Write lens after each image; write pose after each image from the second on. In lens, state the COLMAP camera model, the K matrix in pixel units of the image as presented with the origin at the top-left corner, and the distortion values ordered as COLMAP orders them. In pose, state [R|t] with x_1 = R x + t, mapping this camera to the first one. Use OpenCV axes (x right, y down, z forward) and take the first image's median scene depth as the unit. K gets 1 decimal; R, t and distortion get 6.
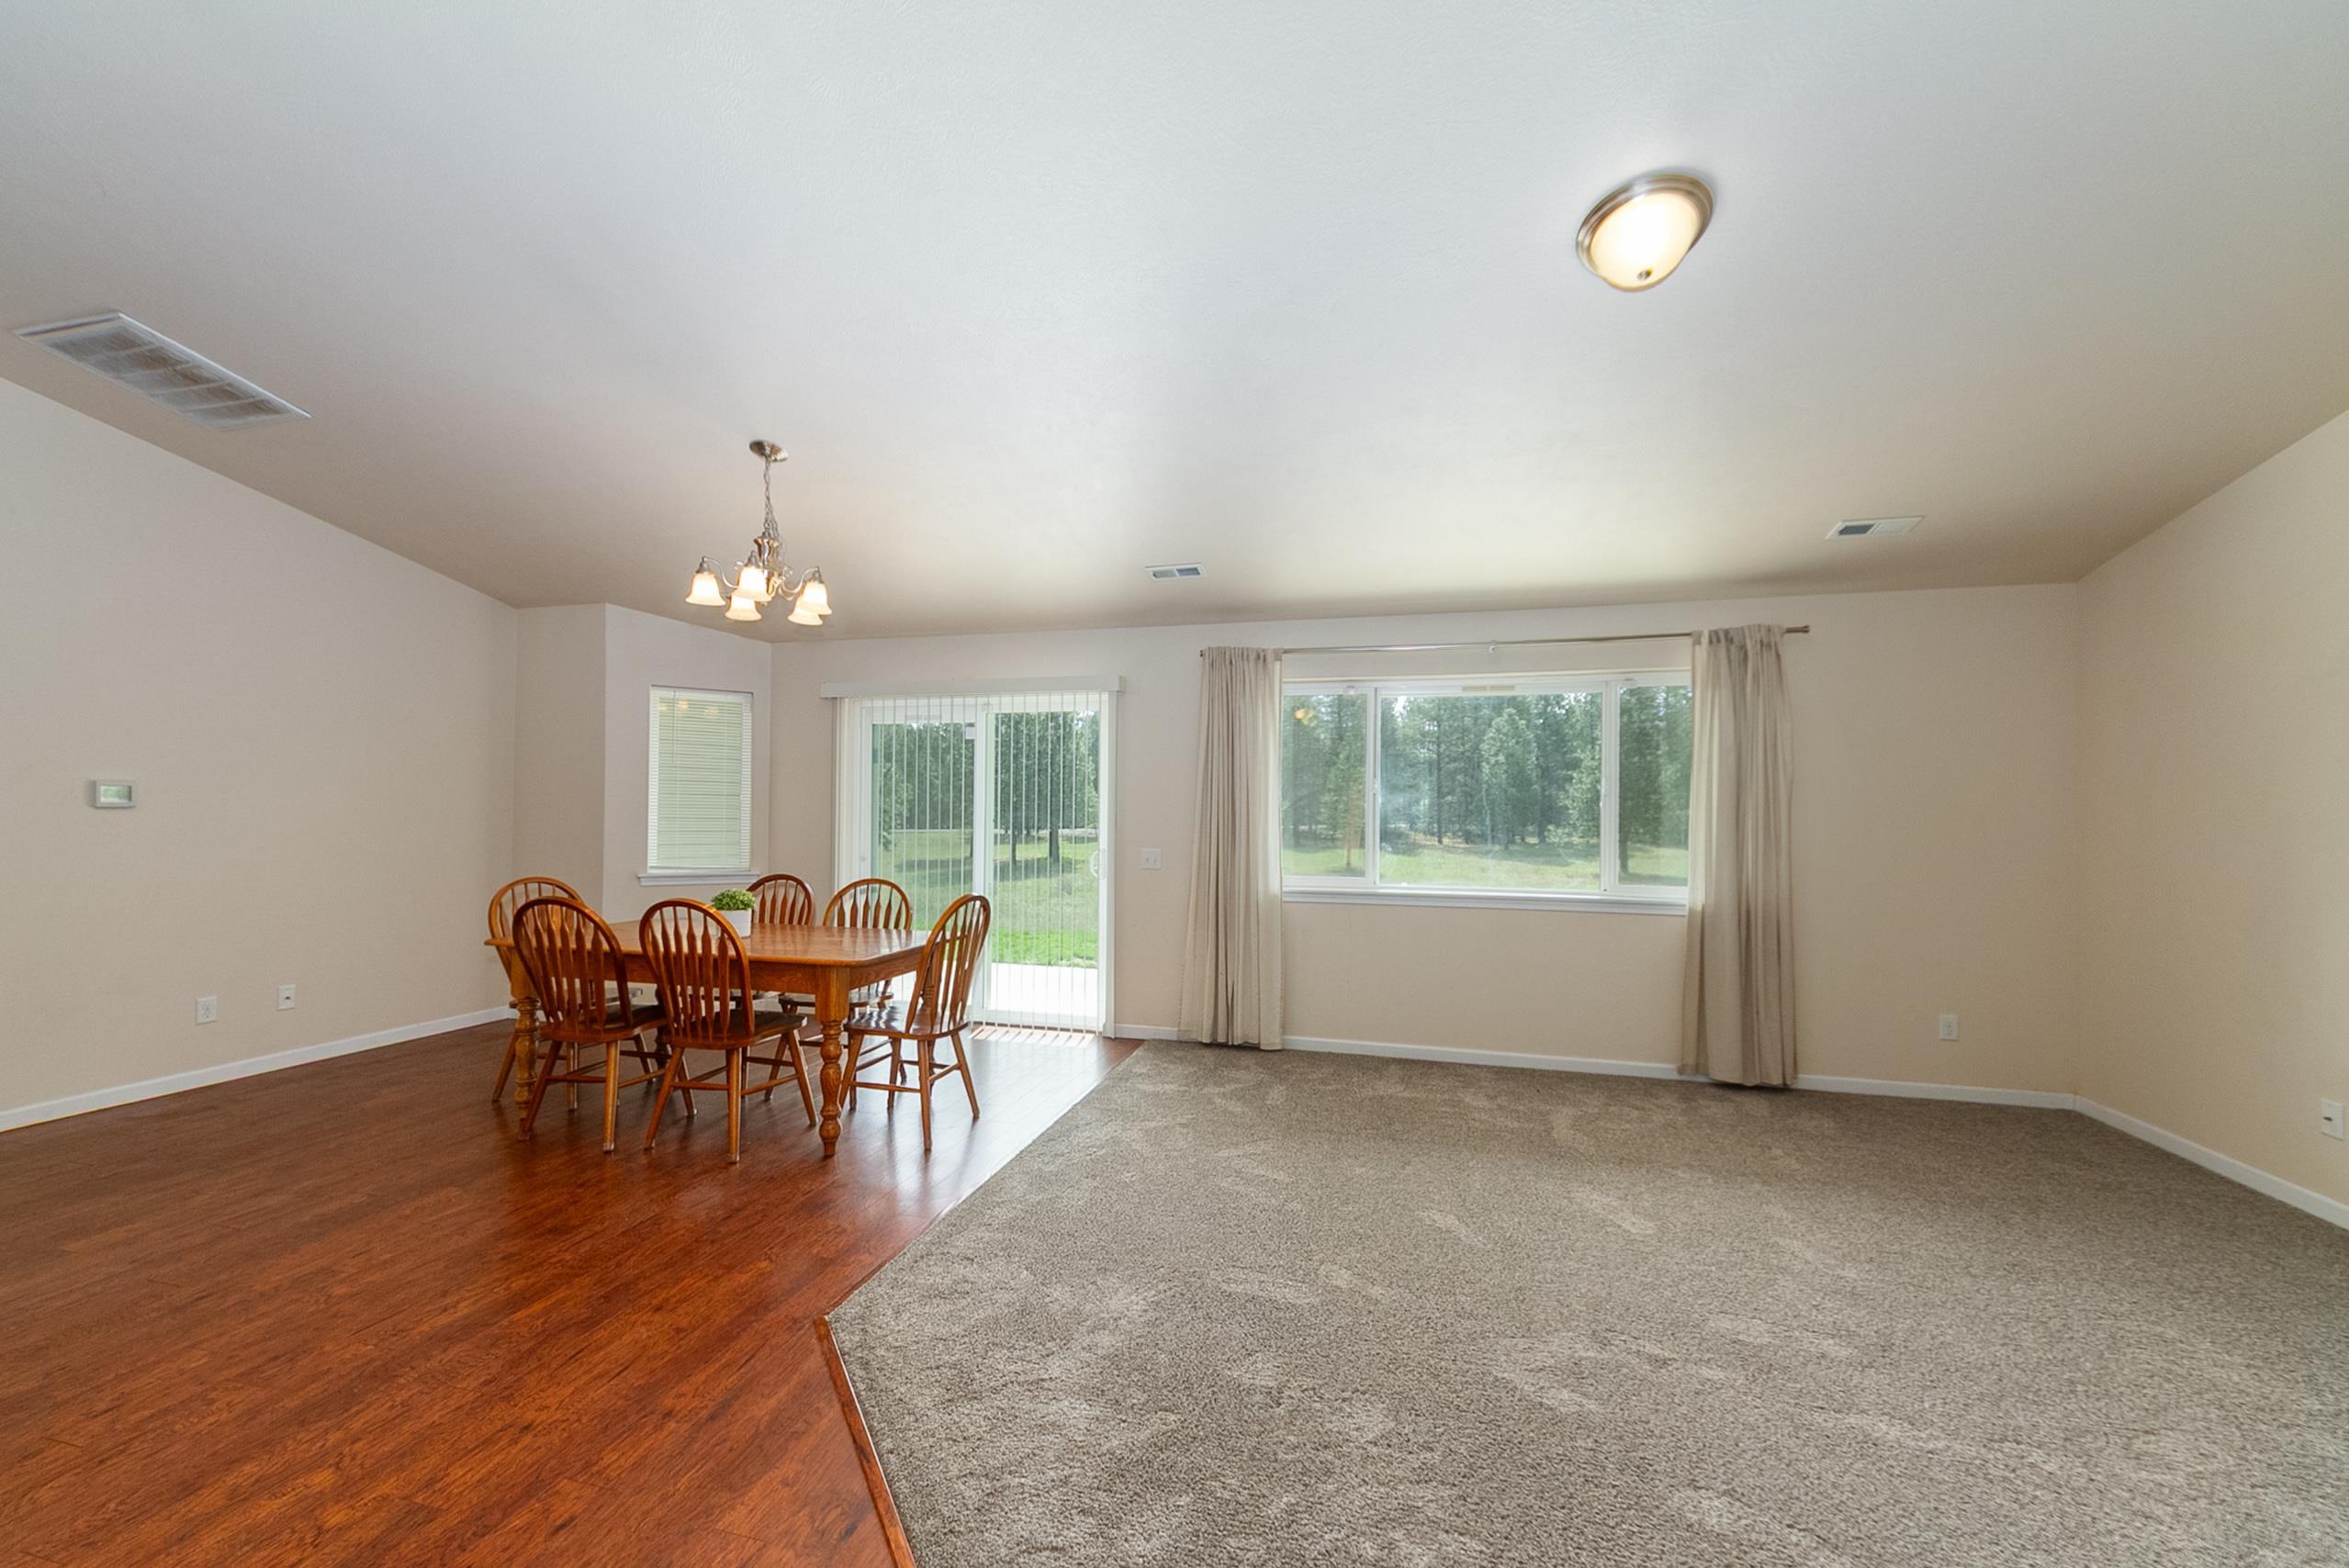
lens RADIAL K [[886.6, 0, 1174.8], [0, 886.6, 802.2], [0, 0, 1]] dist [0.001057, -0.000191]
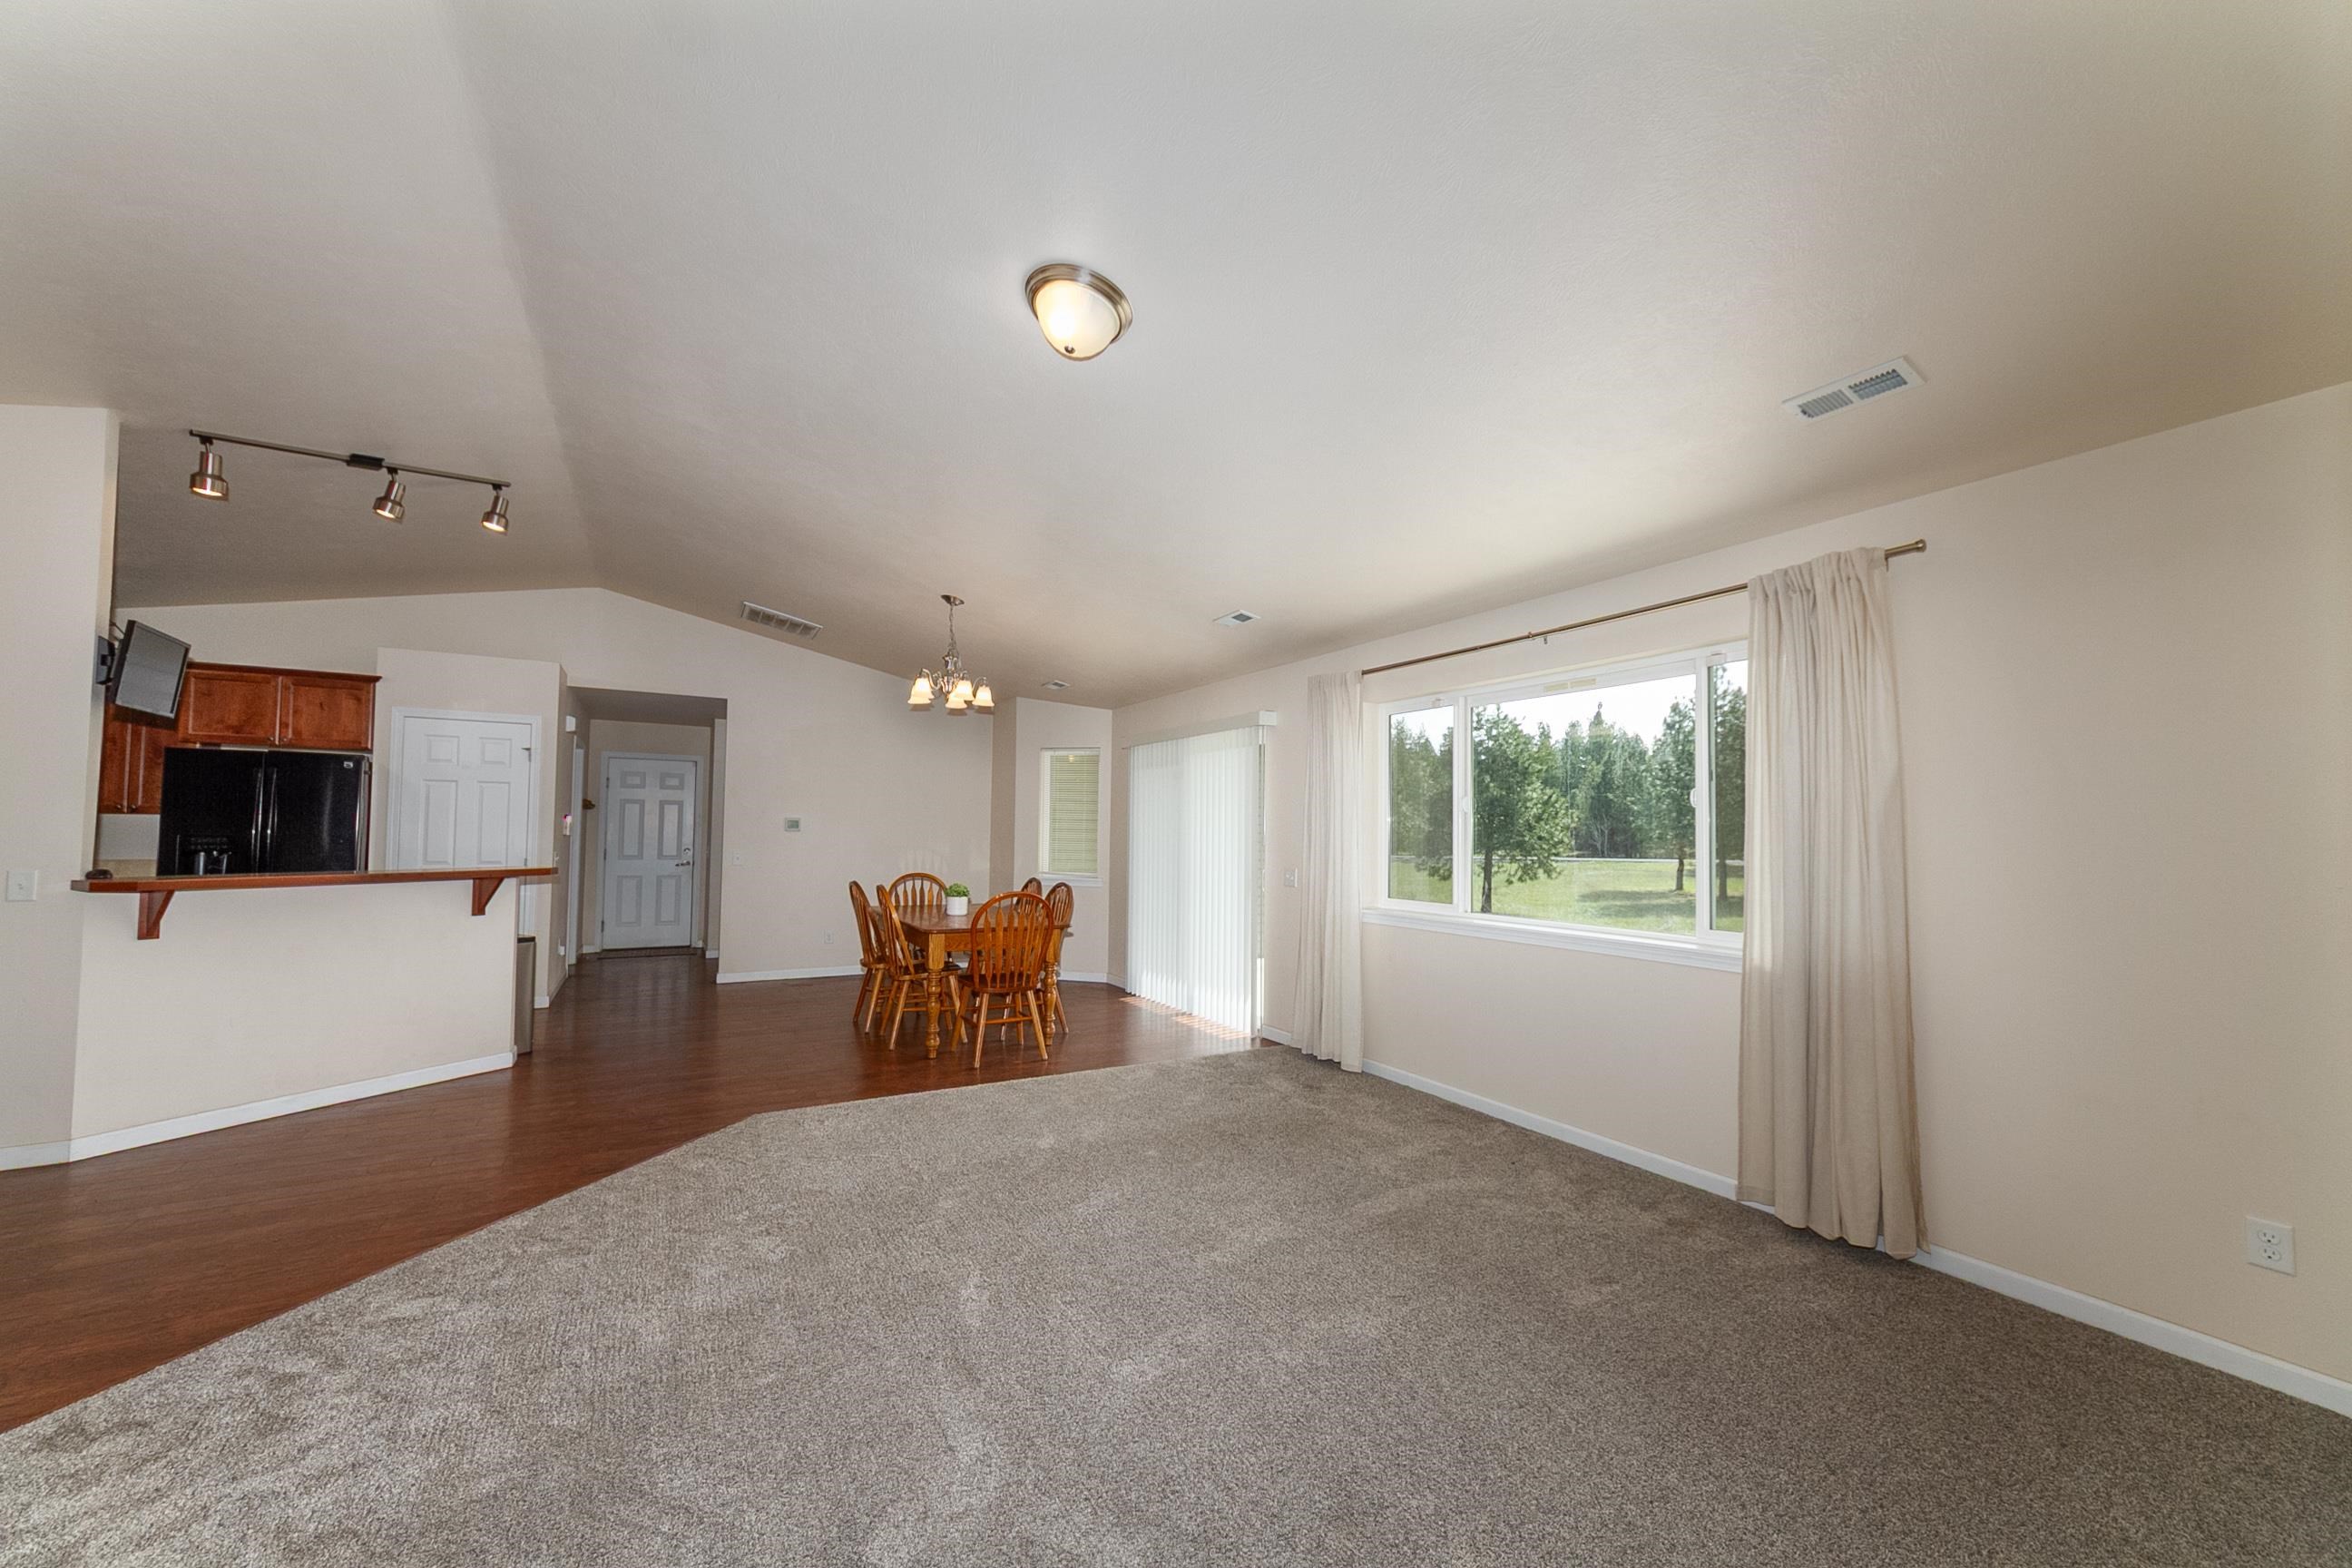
lens RADIAL K [[893.9, 0, 1223.7], [0, 893.9, 792.1], [0, 0, 1]] dist [-0.000137, -0.000012]
pose [[0.717493, -0.036068, -0.695631, 0.794030], [0.008655, 0.999043, -0.042873, 0.007212], [0.696512, 0.024741, 0.717119, 0.185318]]
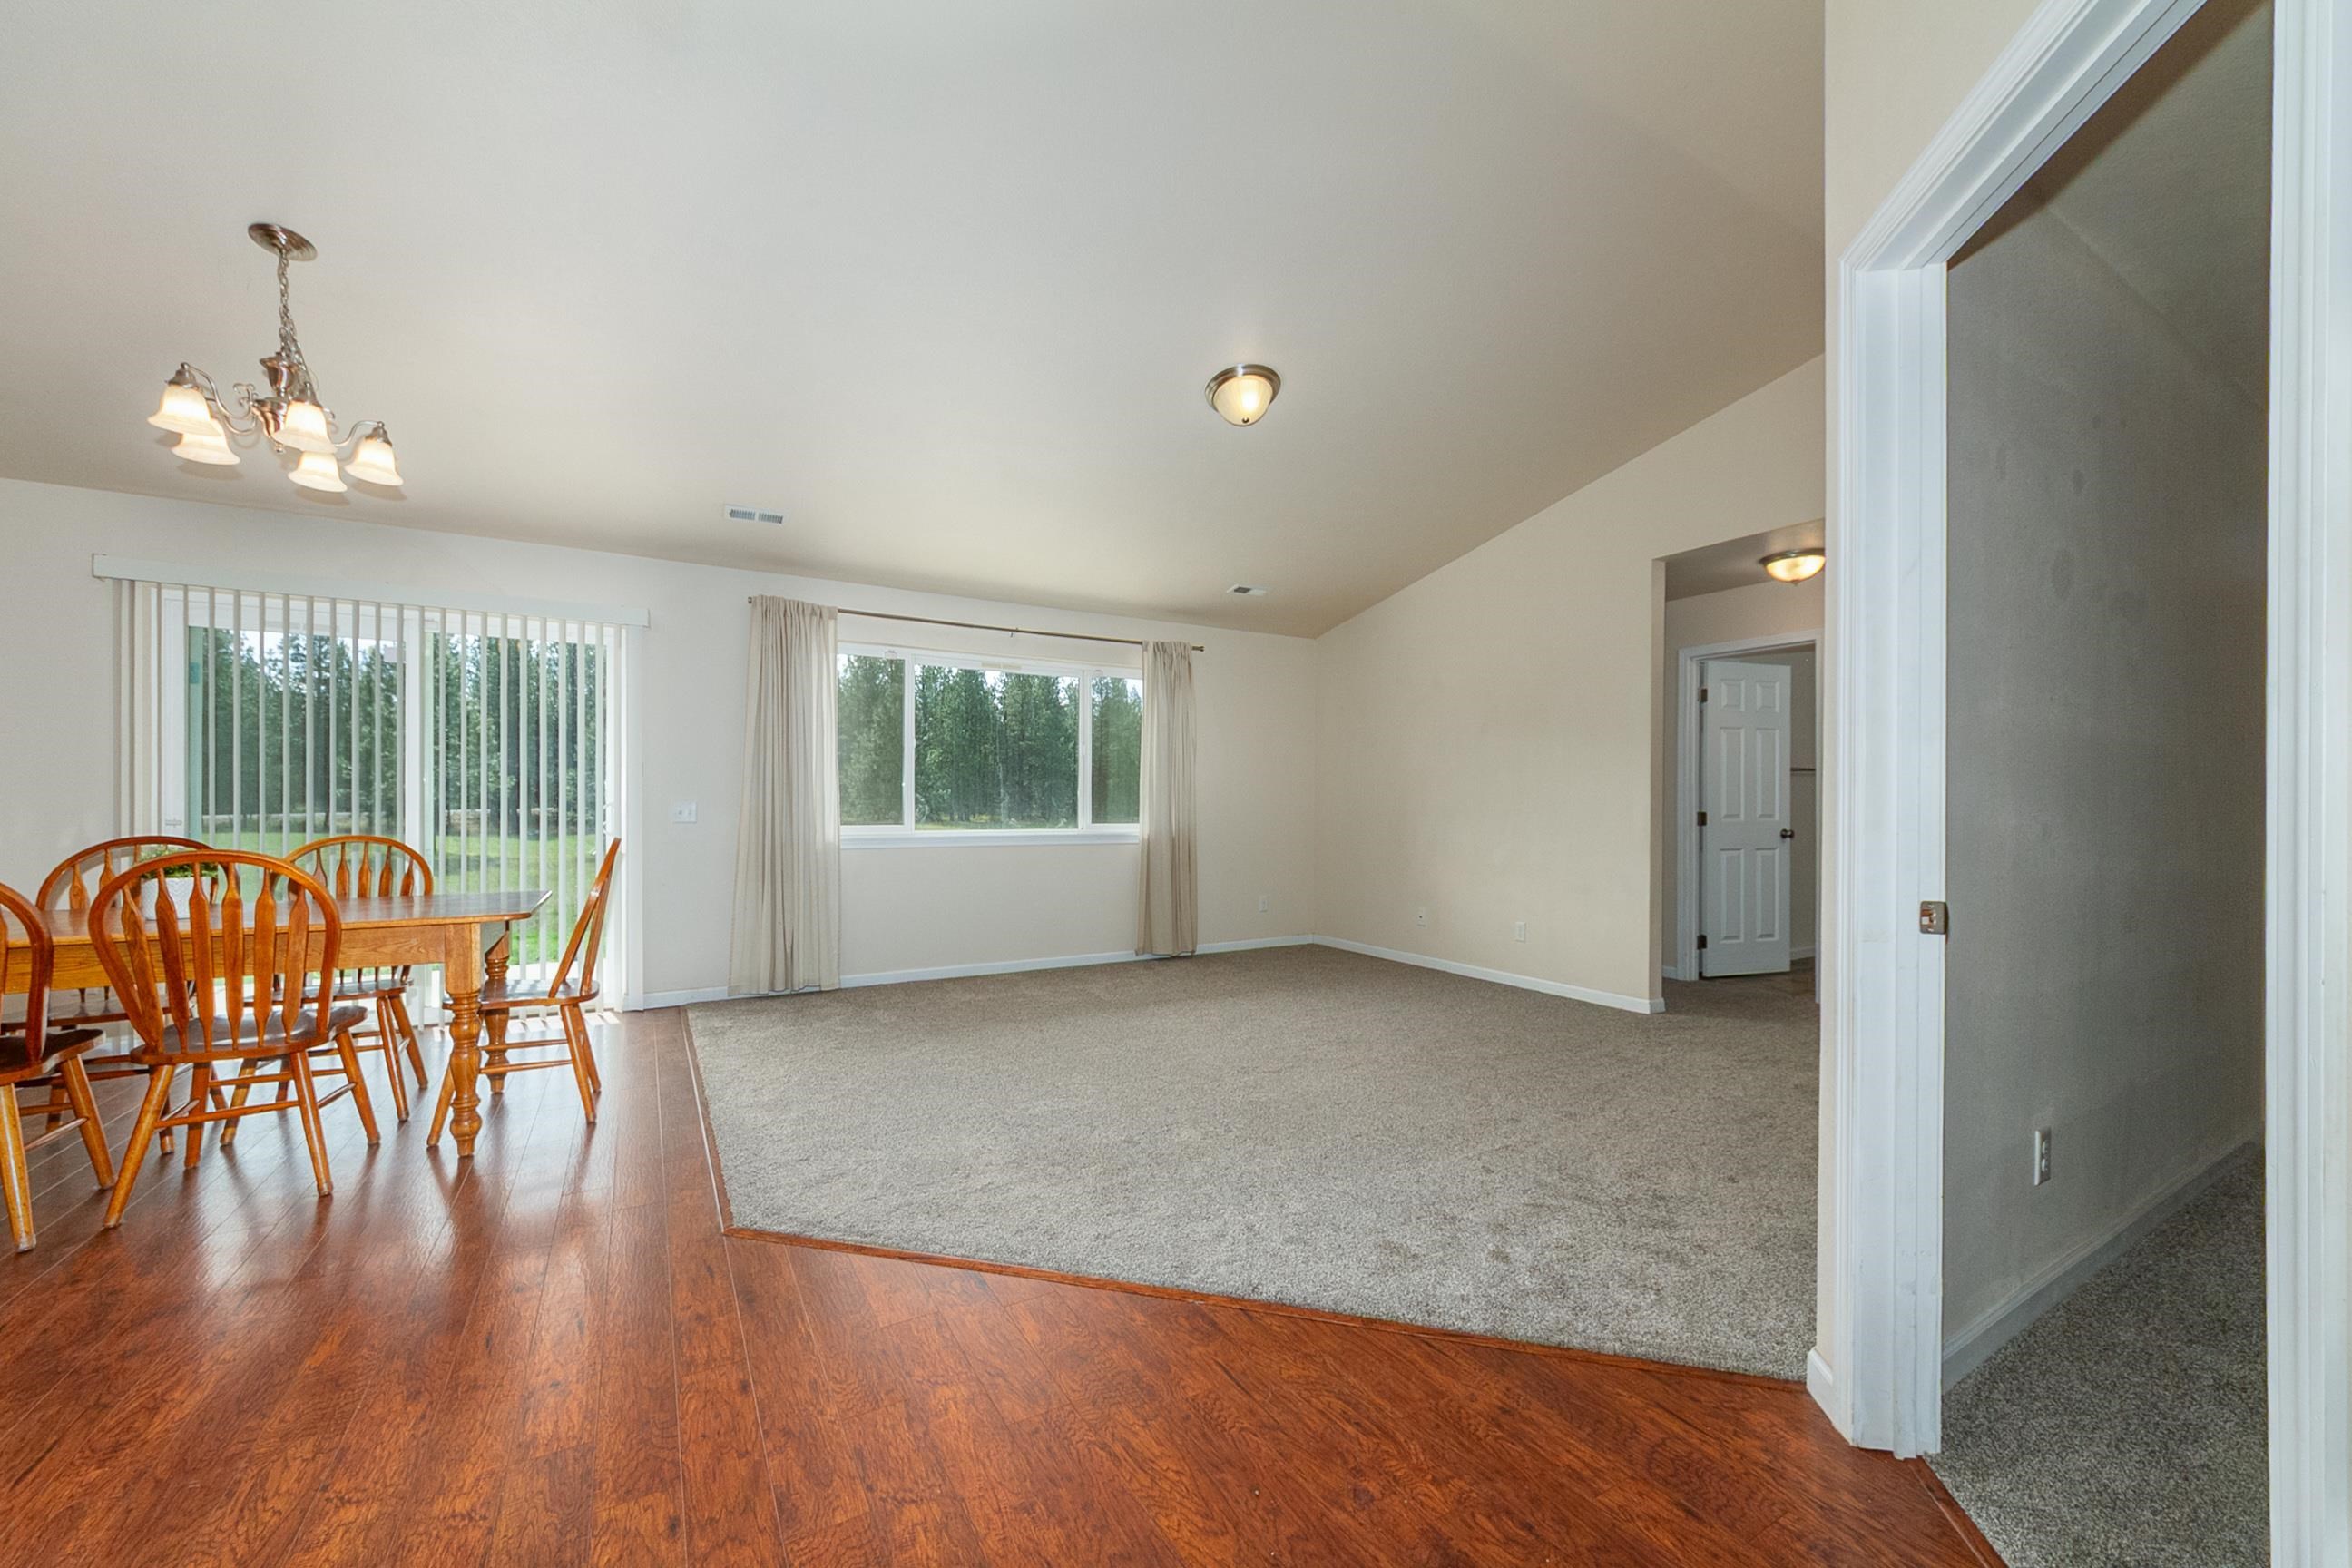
lens RADIAL K [[896.2, 0, 1177.1], [0, 896.2, 796.2], [0, 0, 1]] dist [0.000792, 0.000161]
pose [[0.702613, -0.001155, 0.711572, -0.396495], [-0.011244, 0.999856, 0.012725, 0.035258], [-0.711484, -0.016942, 0.702498, -0.038155]]
